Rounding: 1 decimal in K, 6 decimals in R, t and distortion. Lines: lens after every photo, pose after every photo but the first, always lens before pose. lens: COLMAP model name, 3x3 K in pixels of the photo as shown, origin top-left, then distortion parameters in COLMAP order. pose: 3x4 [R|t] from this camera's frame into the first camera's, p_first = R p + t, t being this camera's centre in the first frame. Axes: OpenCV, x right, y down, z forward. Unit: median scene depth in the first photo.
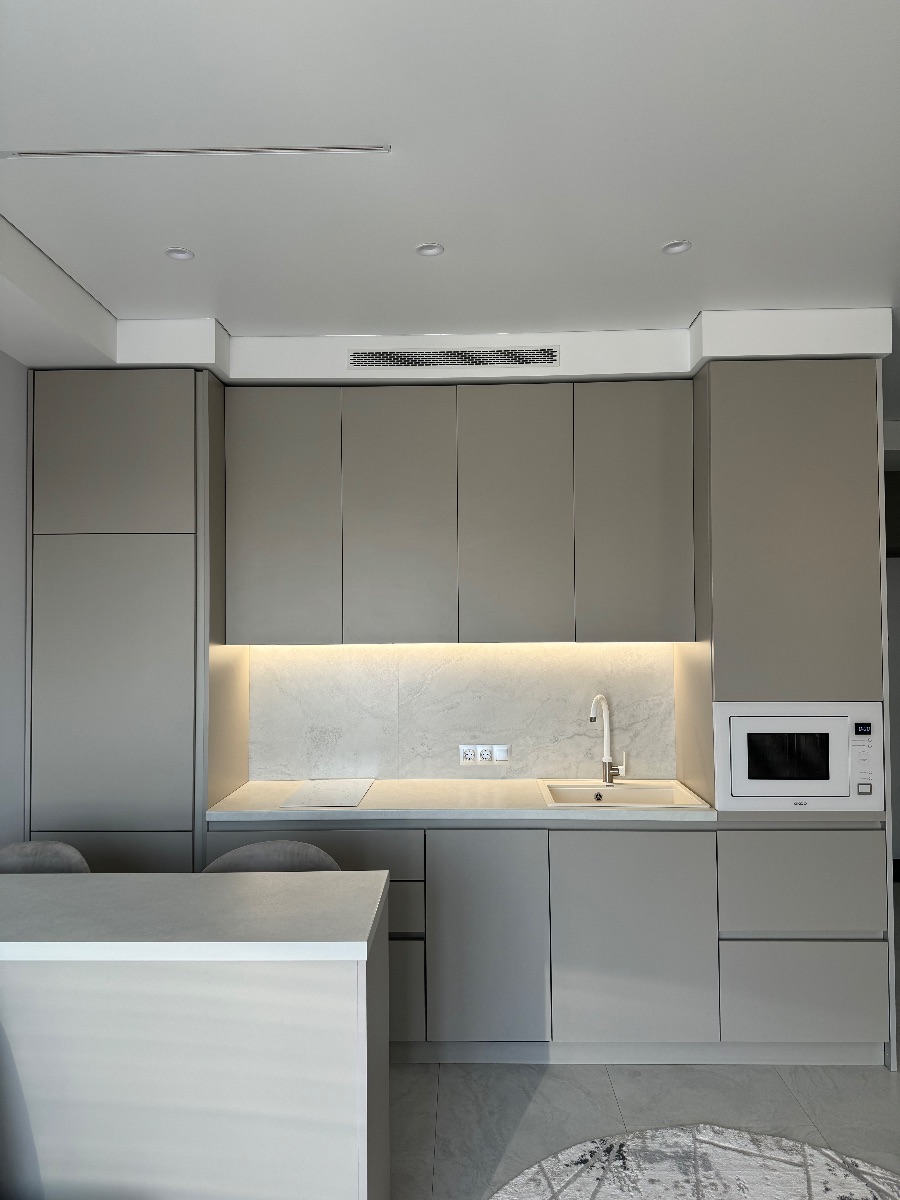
lens RADIAL K [[864.7, 0, 450.0], [0, 864.7, 600.0], [0, 0, 1]] dist [0.028903, -0.006901]
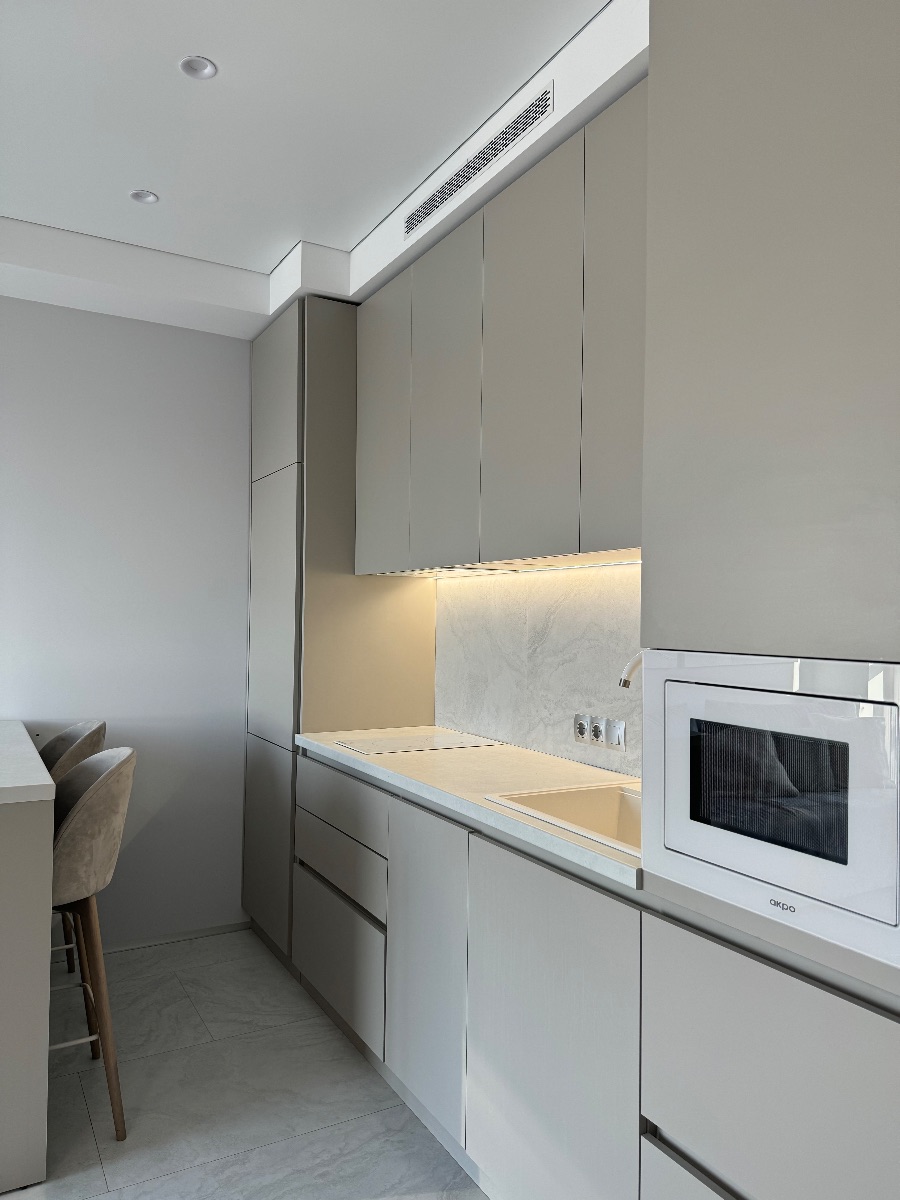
lens RADIAL K [[864.7, 0, 450.0], [0, 864.7, 600.0], [0, 0, 1]] dist [0.028903, -0.006901]
pose [[0.480726, -0.004485, -0.876859, 0.640254], [-0.004435, 0.999962, -0.007546, 0.088379], [0.876860, 0.007516, 0.480688, 0.623122]]
